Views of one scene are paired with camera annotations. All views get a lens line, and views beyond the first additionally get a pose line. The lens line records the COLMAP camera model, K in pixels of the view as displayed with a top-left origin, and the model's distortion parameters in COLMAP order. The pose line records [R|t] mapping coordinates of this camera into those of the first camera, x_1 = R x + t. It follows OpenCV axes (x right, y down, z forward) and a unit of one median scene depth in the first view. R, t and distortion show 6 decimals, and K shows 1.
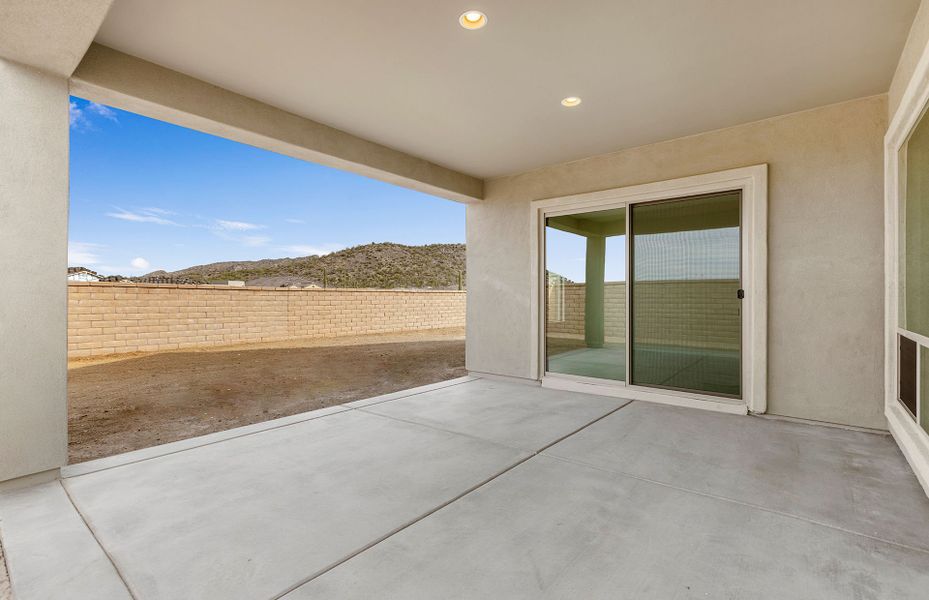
lens RADIAL K [[428.8, 0, 464.7], [0, 428.8, 288.8], [0, 0, 1]] dist [0.002113, 0.000343]
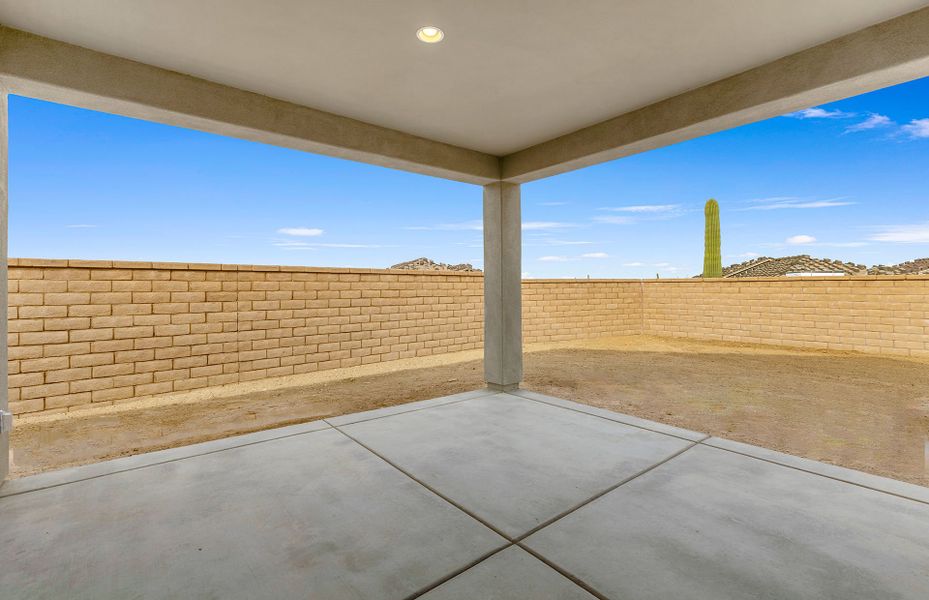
lens RADIAL K [[428.8, 0, 464.7], [0, 428.8, 288.8], [0, 0, 1]] dist [0.002113, 0.000343]
pose [[-0.201775, 0.000239, -0.979432, 0.646846], [0.026311, 0.999640, -0.005177, -0.004933], [0.979078, -0.026815, -0.201709, 0.829972]]
